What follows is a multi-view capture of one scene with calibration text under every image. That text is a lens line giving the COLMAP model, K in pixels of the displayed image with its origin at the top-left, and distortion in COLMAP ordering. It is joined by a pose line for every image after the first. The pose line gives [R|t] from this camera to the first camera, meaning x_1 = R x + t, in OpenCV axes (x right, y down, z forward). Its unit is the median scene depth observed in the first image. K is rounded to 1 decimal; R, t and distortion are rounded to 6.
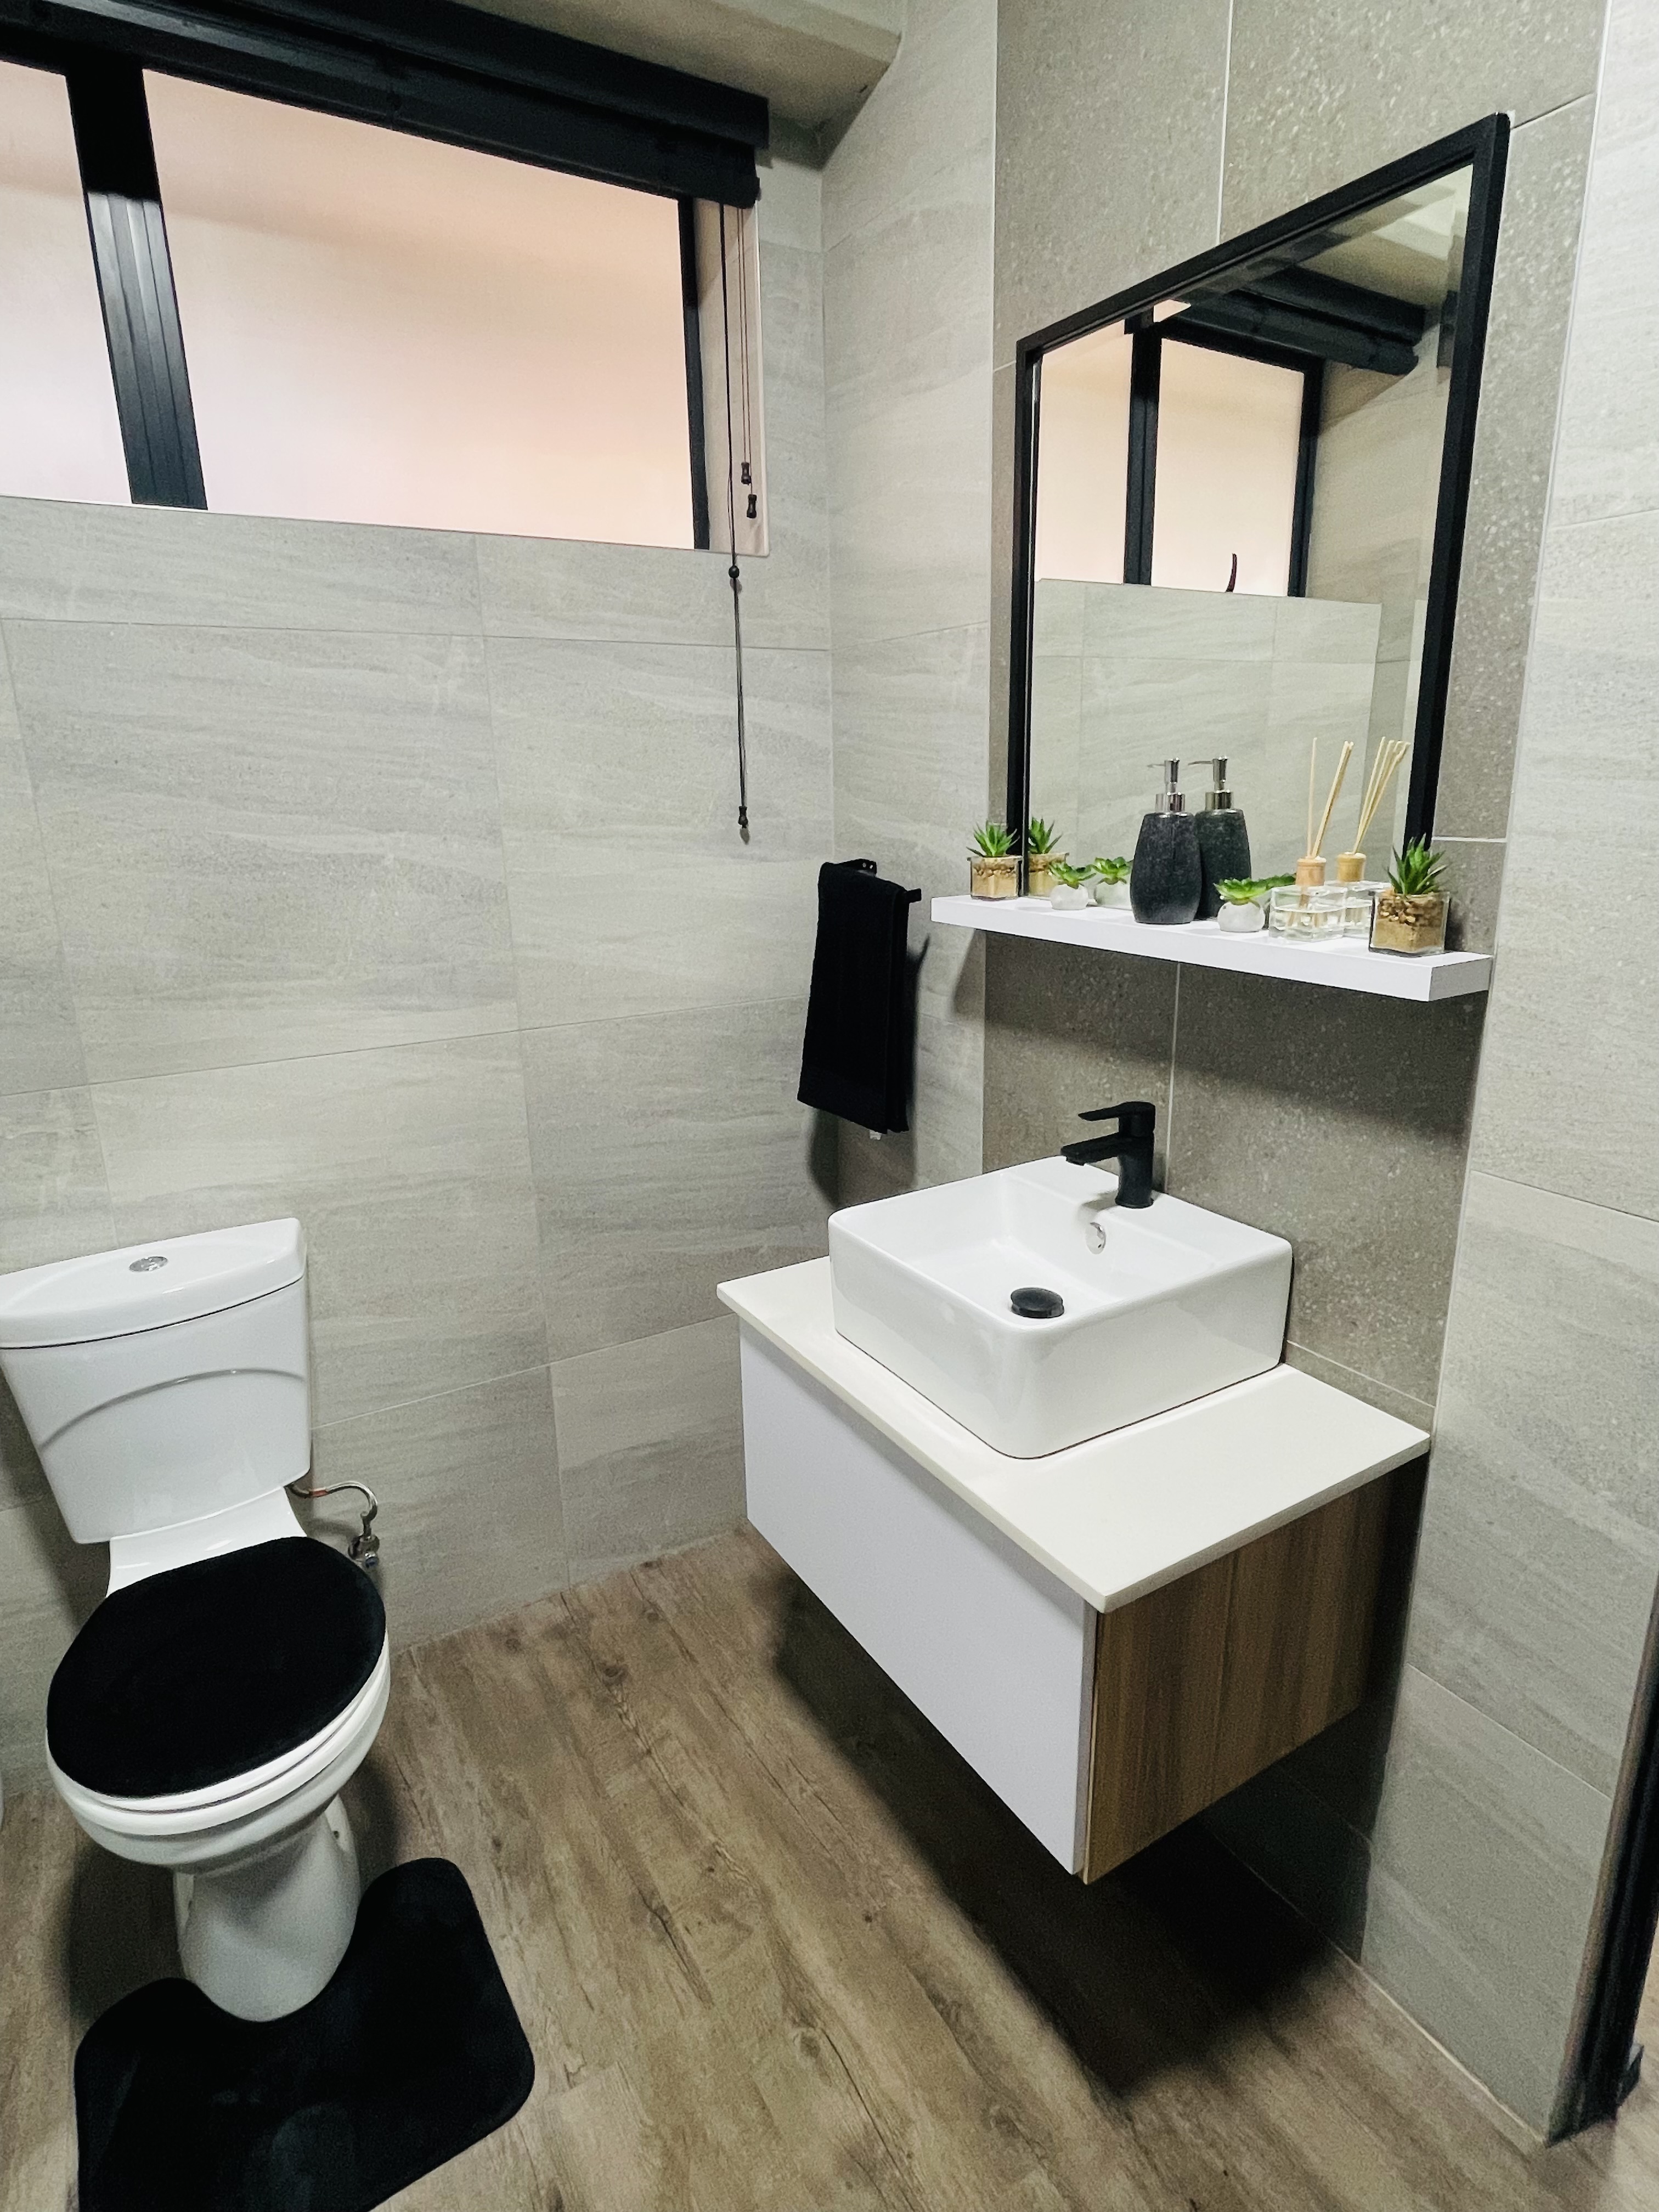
lens RADIAL K [[1189.6, 0, 820.5], [0, 1189.6, 1114.2], [0, 0, 1]] dist [0.001488, -0.005688]
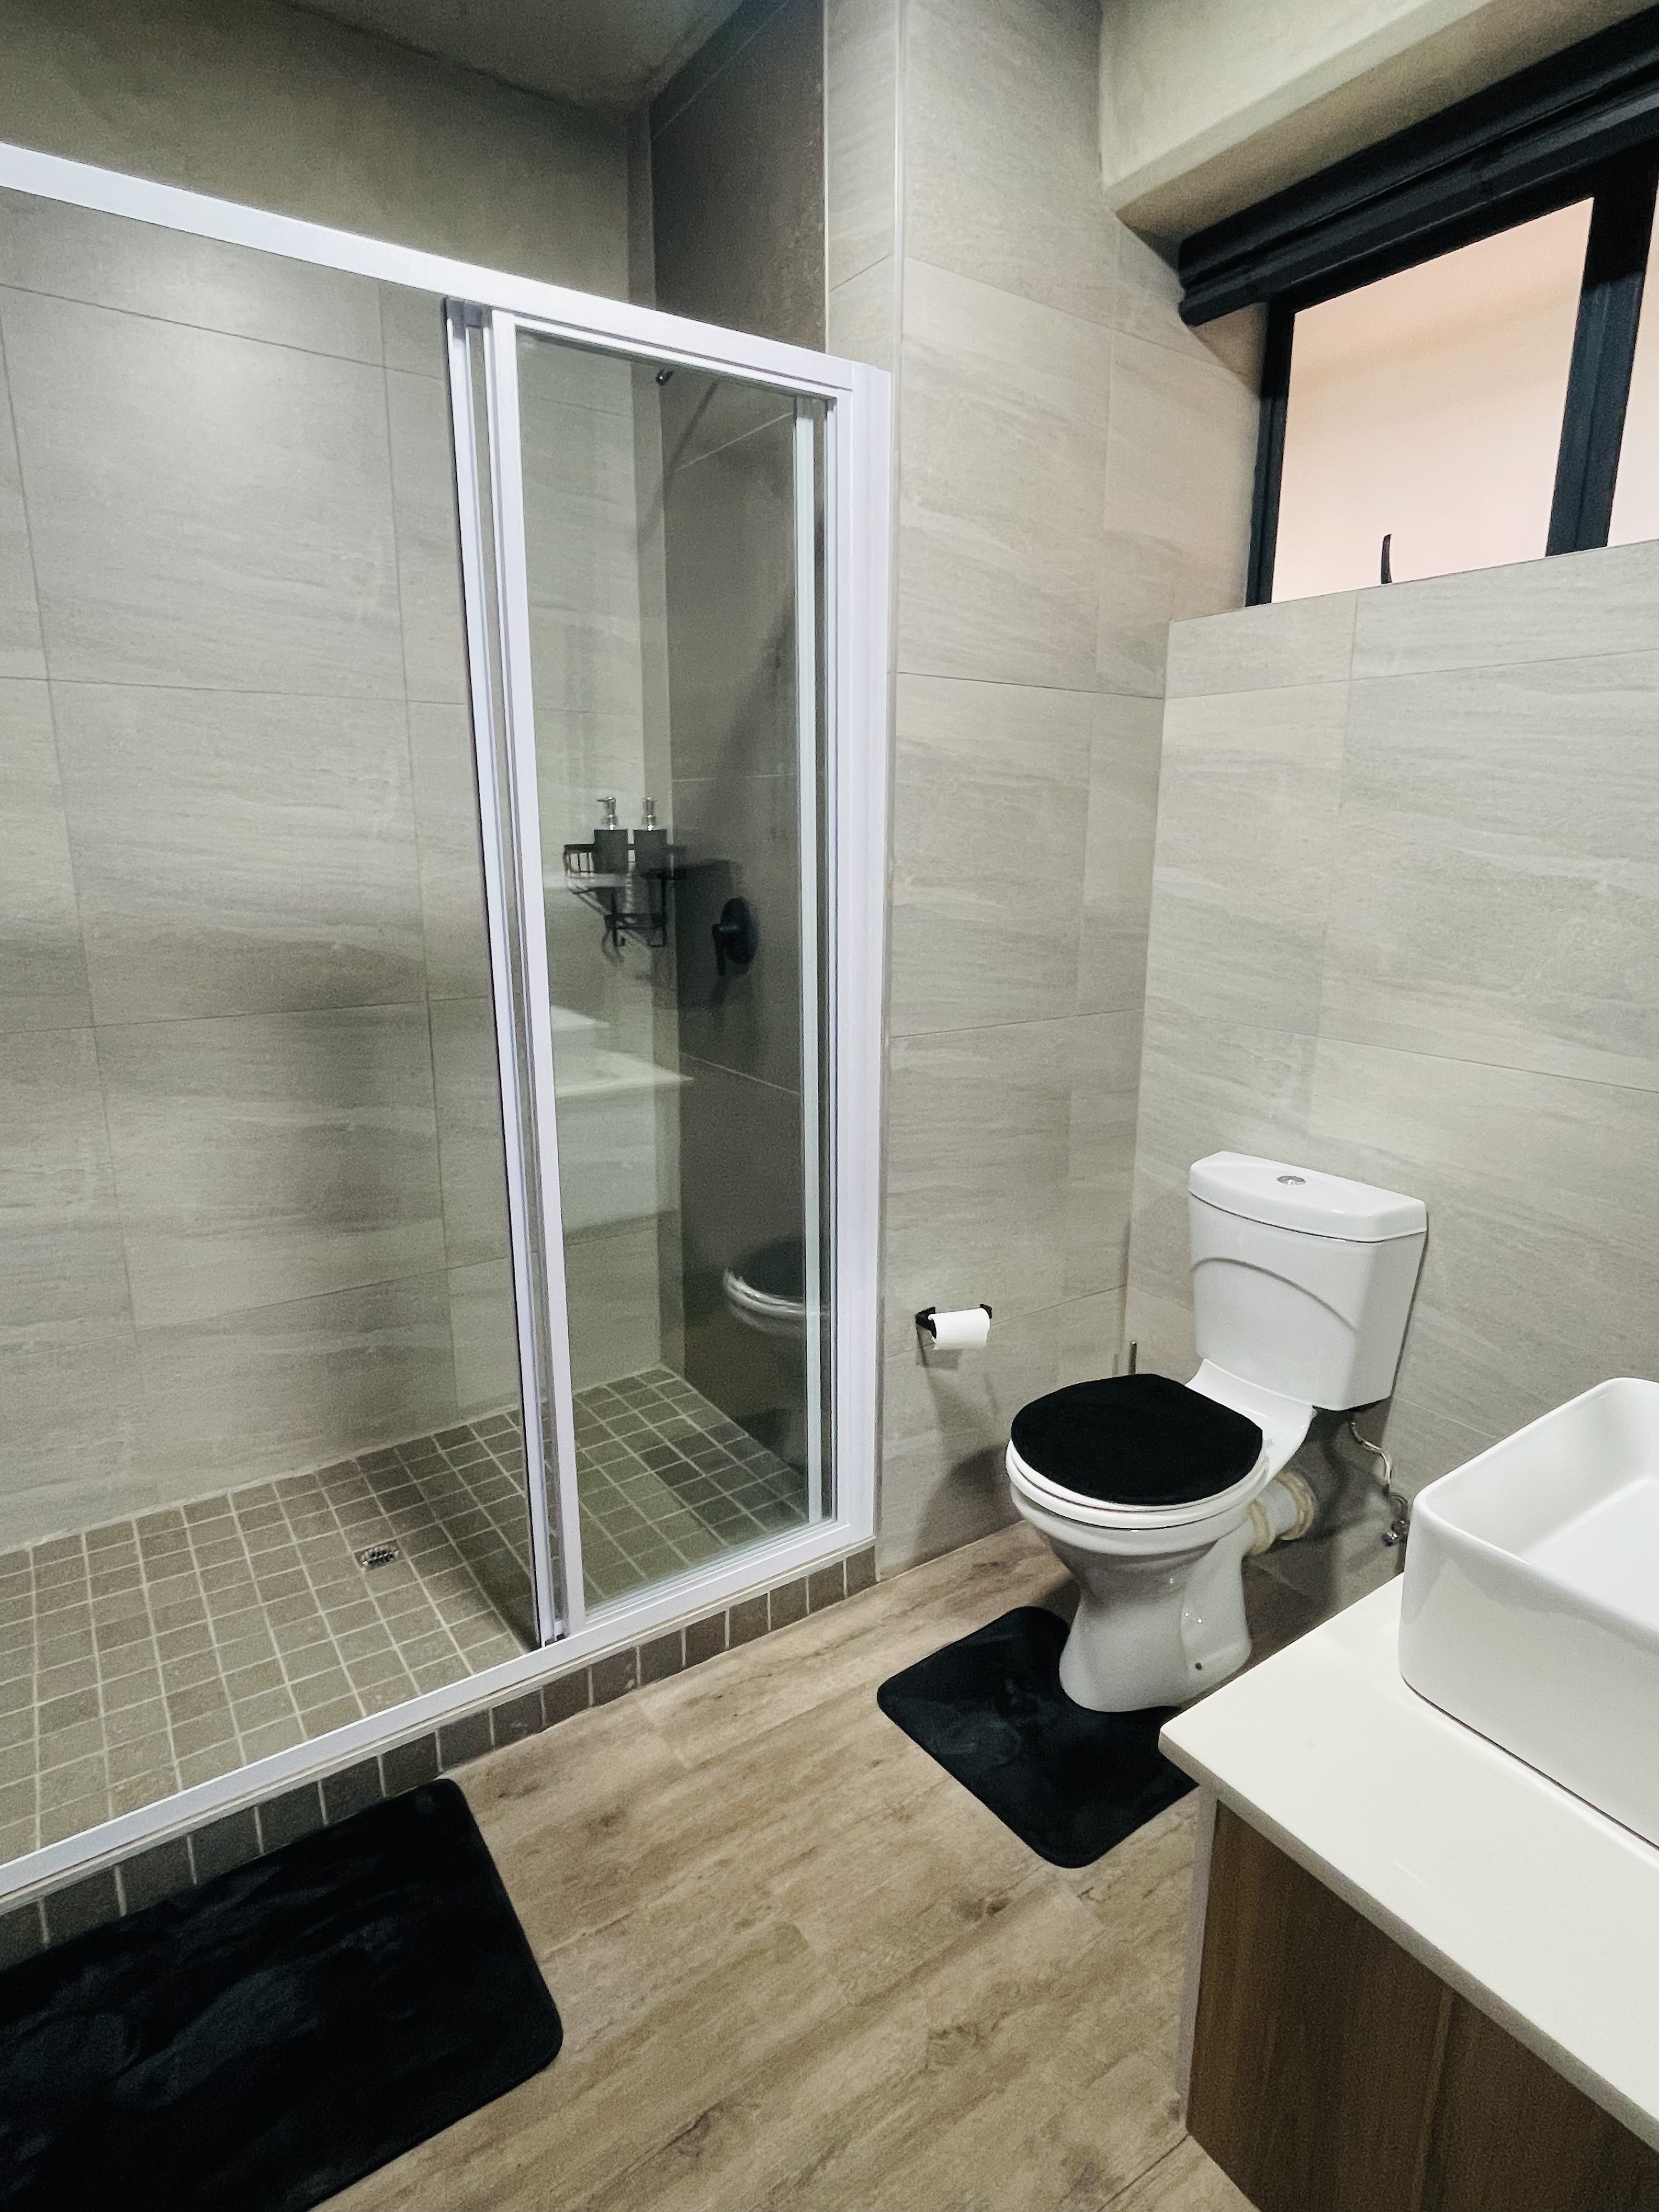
lens RADIAL K [[1189.6, 0, 815.5], [0, 1189.6, 1101.0], [0, 0, 1]] dist [0.001488, -0.005688]
pose [[0.035184, 0.254098, -0.966538, 0.625542], [-0.269341, 0.933762, 0.235677, -0.115869], [0.962402, 0.252036, 0.101292, 0.363501]]
